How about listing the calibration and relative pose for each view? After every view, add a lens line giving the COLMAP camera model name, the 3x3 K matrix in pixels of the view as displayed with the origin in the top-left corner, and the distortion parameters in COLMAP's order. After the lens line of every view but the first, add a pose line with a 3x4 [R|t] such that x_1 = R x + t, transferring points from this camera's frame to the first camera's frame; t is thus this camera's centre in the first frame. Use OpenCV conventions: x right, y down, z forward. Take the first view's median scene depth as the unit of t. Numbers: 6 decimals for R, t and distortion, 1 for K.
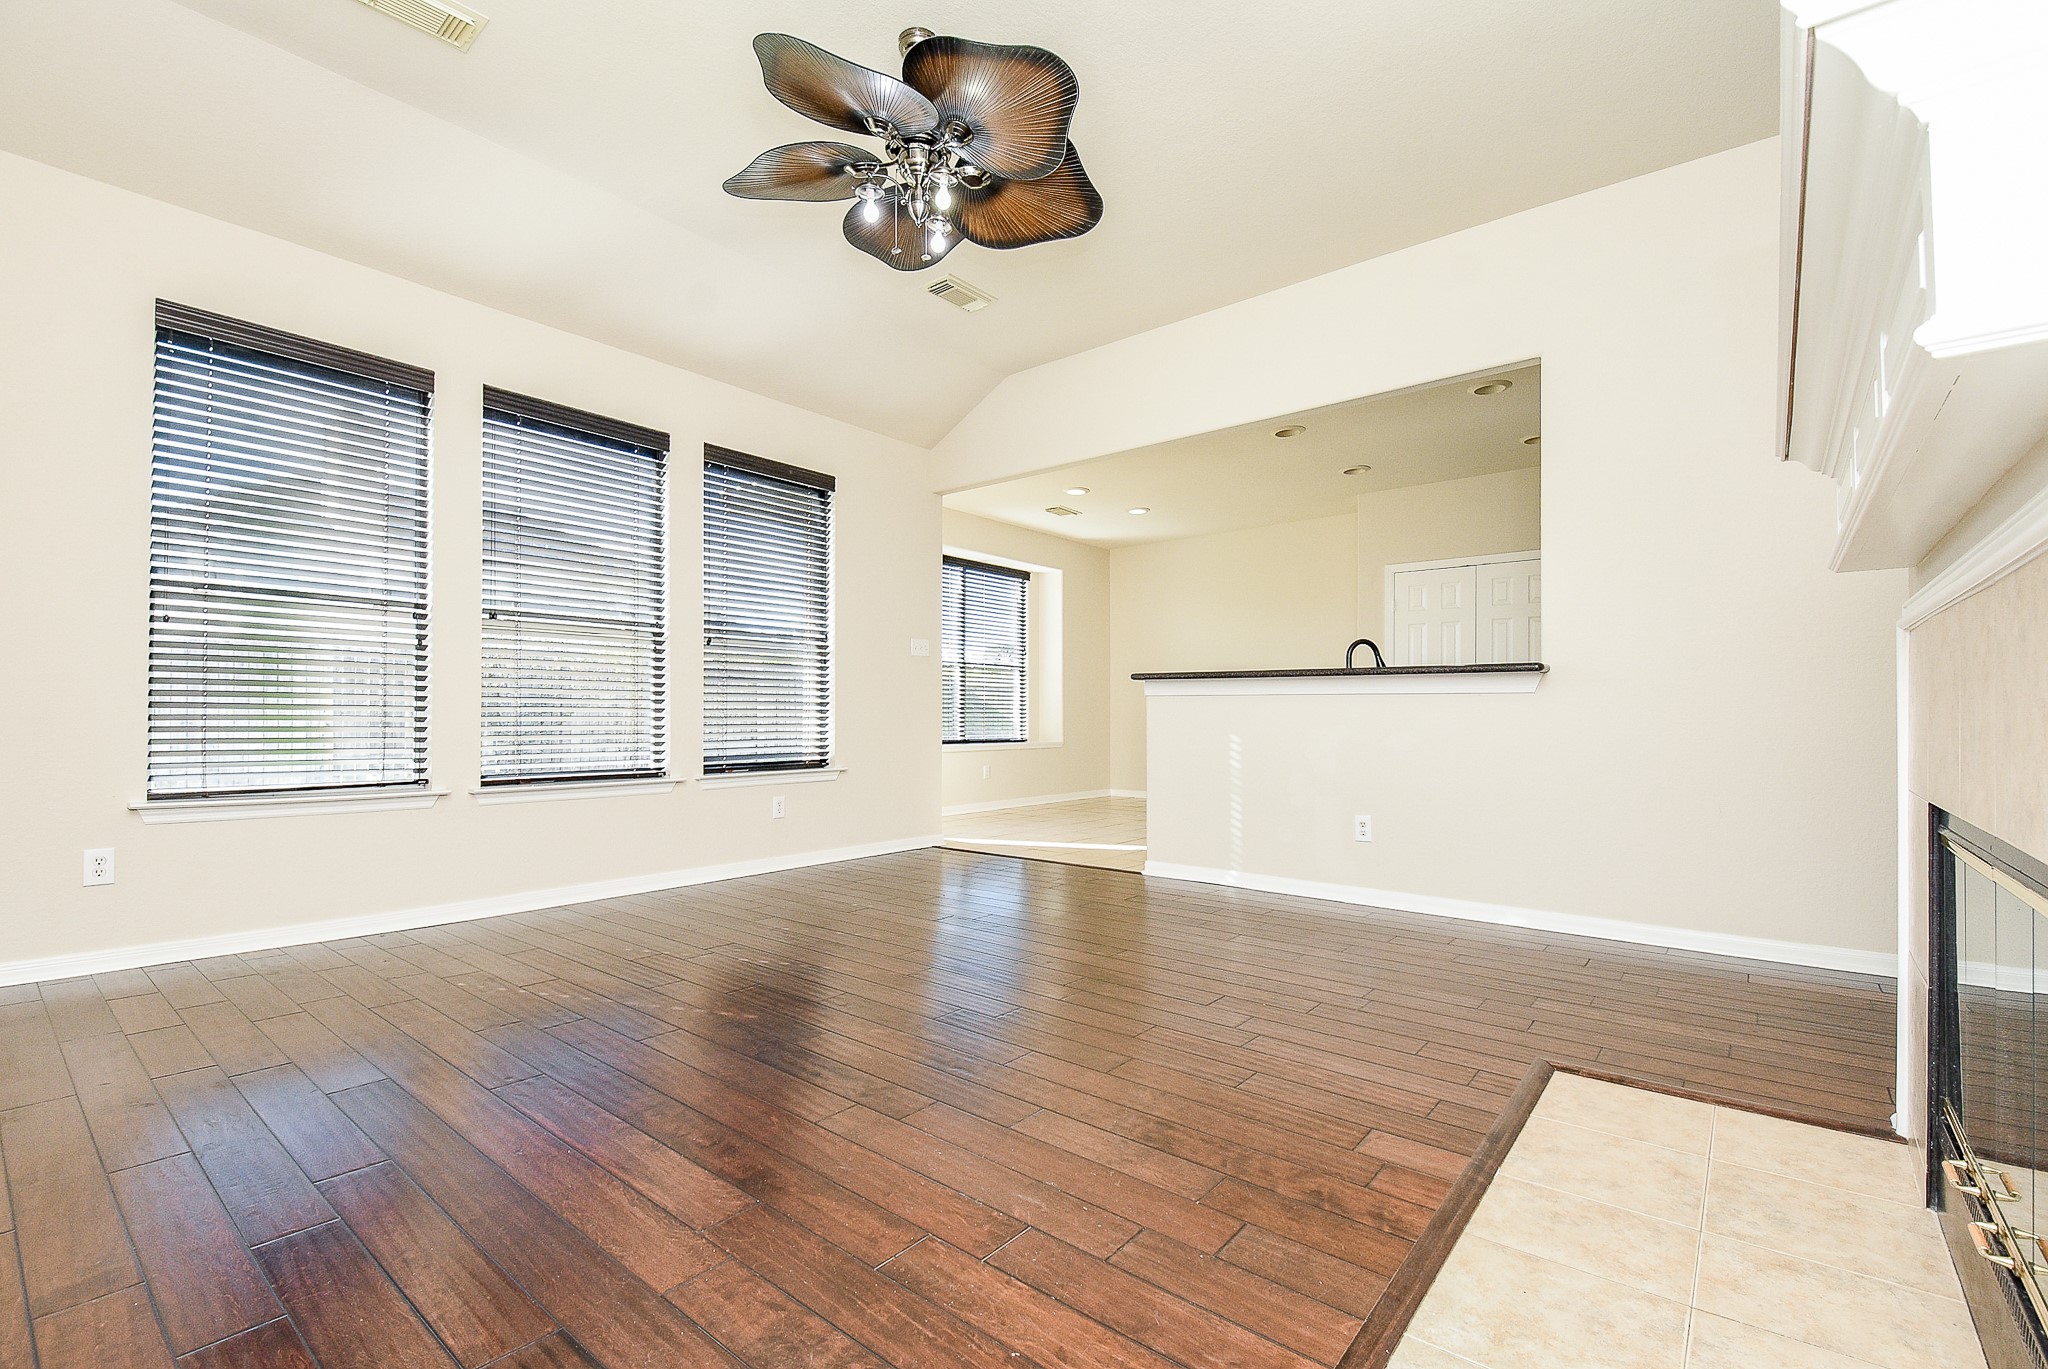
lens RADIAL K [[911.4, 0, 1015.2], [0, 911.4, 696.0], [0, 0, 1]] dist [0.000666, -0.004619]
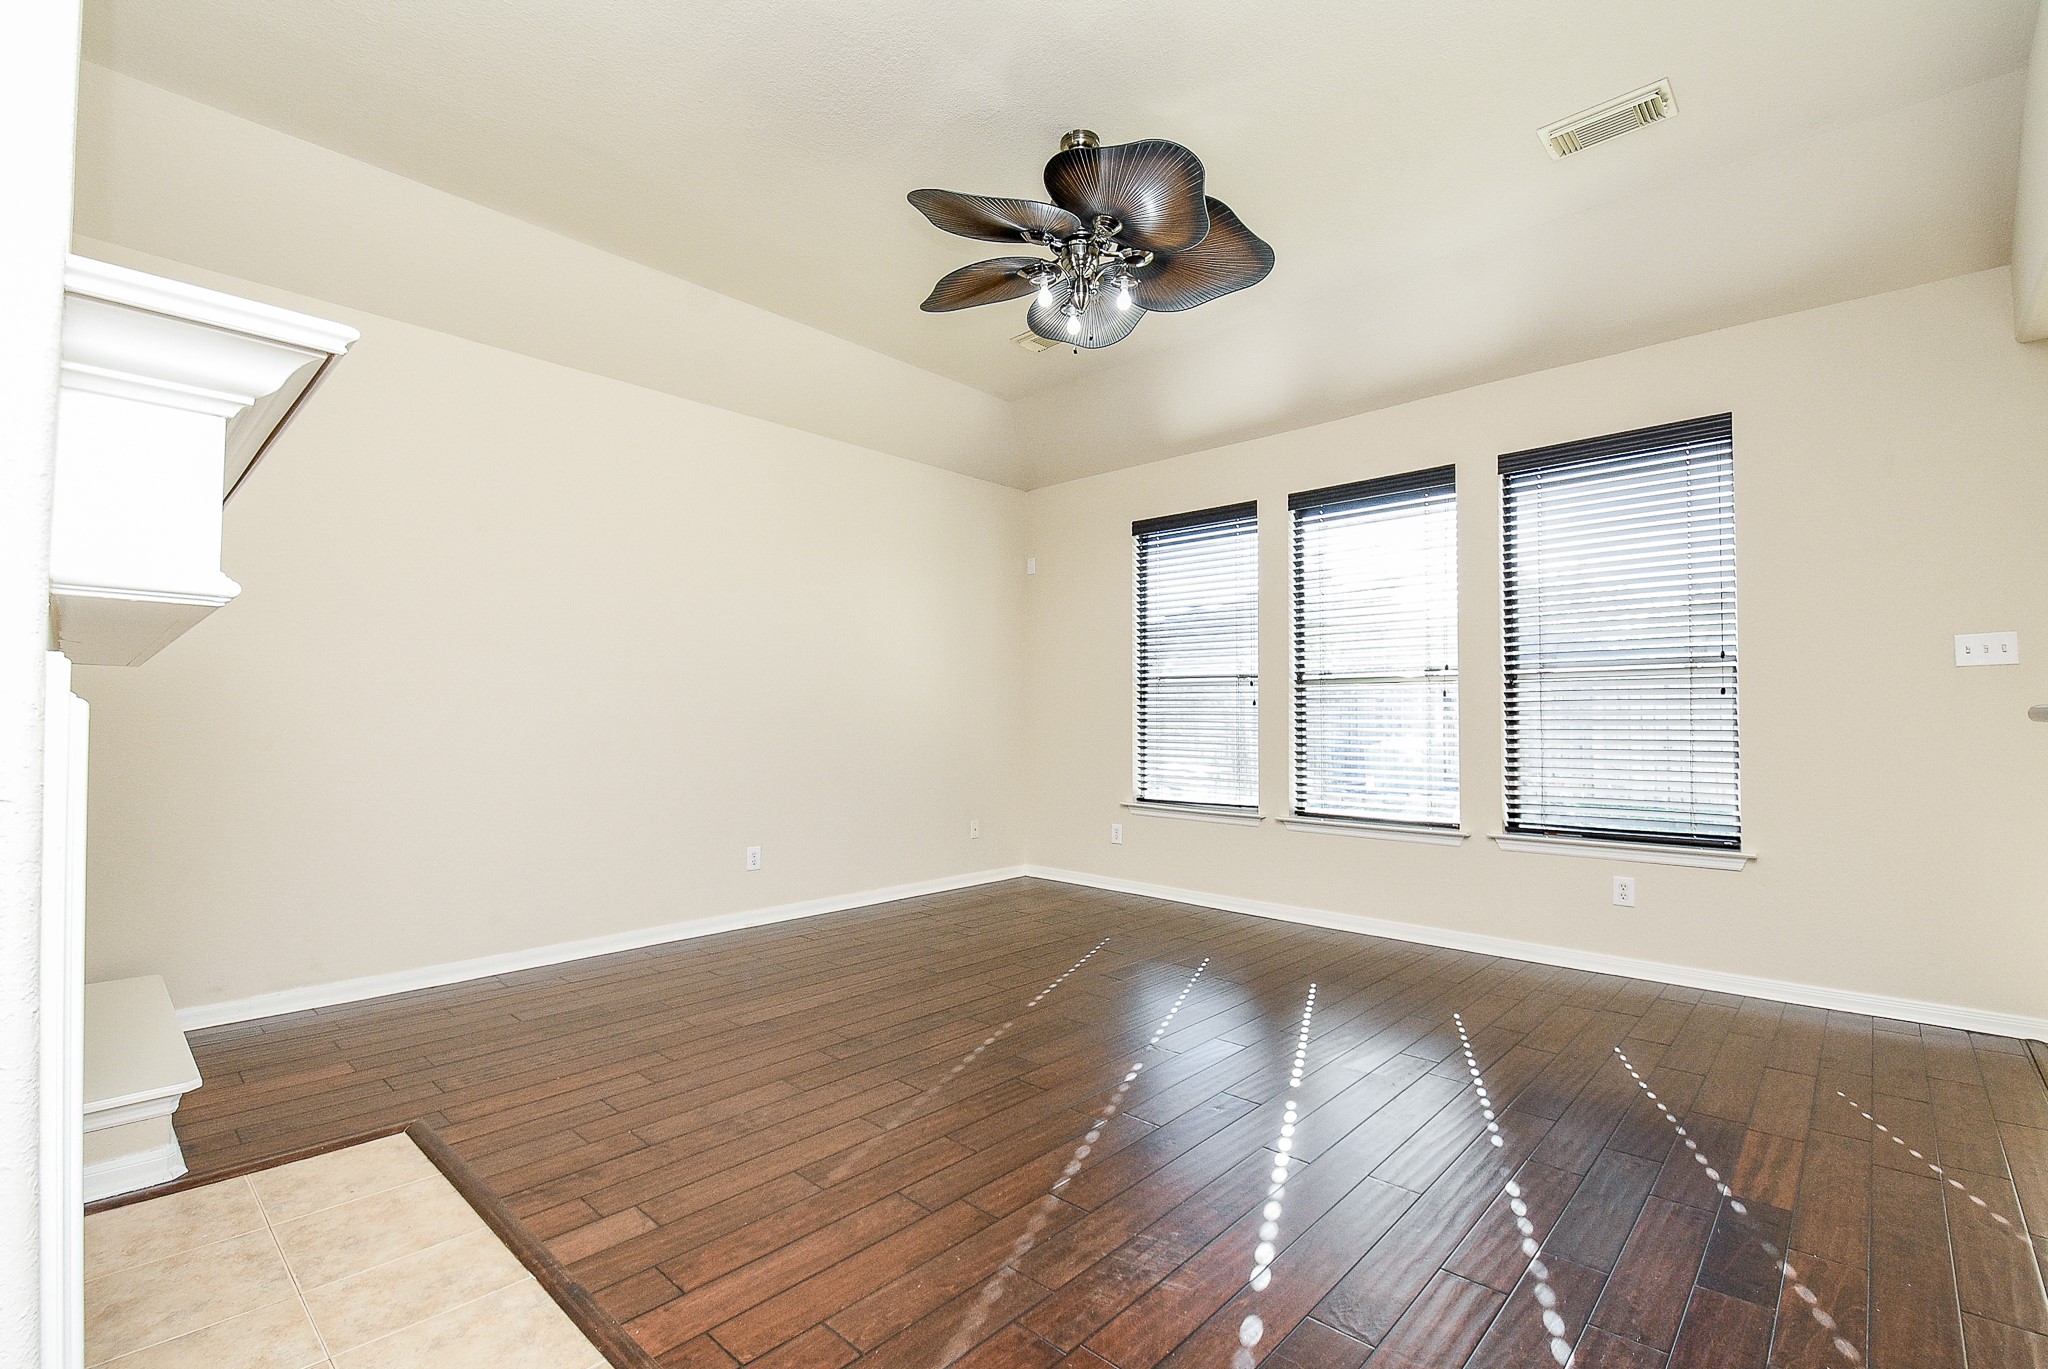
lens RADIAL K [[911.4, 0, 1022.6], [0, 911.4, 689.1], [0, 0, 1]] dist [0.000666, -0.004619]
pose [[-0.064361, -0.036814, -0.997247, 1.324989], [0.021565, 0.999035, -0.038272, -0.063241], [0.997694, -0.023969, -0.063505, 1.414125]]
